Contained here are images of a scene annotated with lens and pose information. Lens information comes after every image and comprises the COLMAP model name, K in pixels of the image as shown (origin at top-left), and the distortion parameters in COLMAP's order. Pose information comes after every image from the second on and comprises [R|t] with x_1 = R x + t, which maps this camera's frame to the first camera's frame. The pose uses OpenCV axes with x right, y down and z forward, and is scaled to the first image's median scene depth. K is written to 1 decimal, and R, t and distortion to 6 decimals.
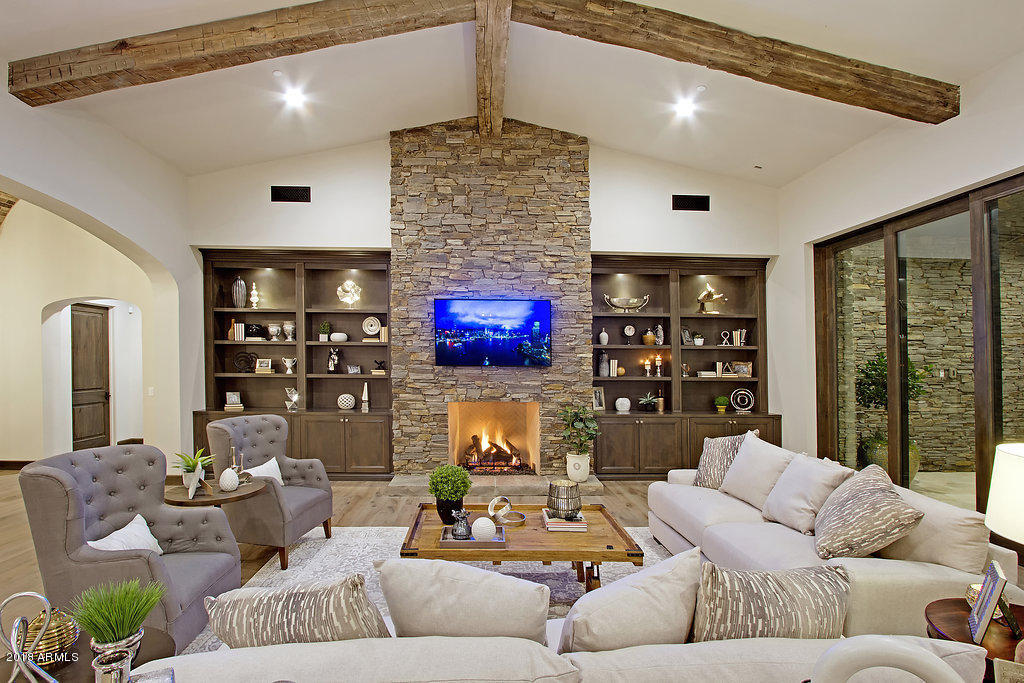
lens RADIAL K [[483.3, 0, 516.4], [0, 483.3, 357.8], [0, 0, 1]] dist [-0.011248, 0.003825]
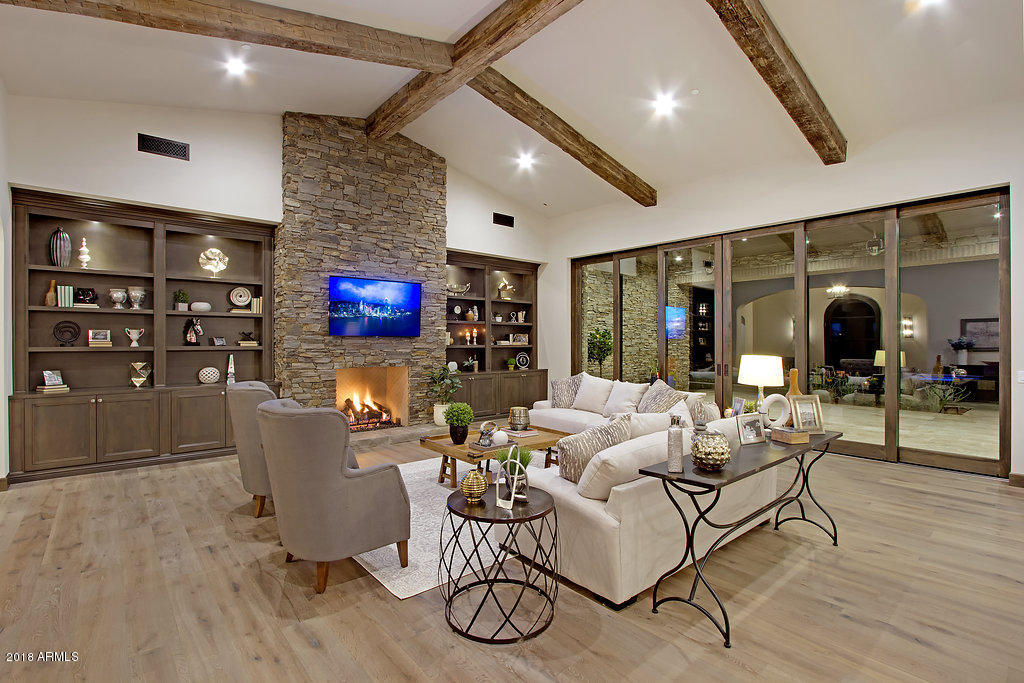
lens RADIAL K [[483.3, 0, 501.4], [0, 483.3, 345.0], [0, 0, 1]] dist [-0.011248, 0.003825]
pose [[0.785443, -0.012505, 0.618808, -0.508107], [0.000359, 0.999805, 0.019749, 0.013822], [-0.618935, -0.015289, 0.785294, -0.103266]]
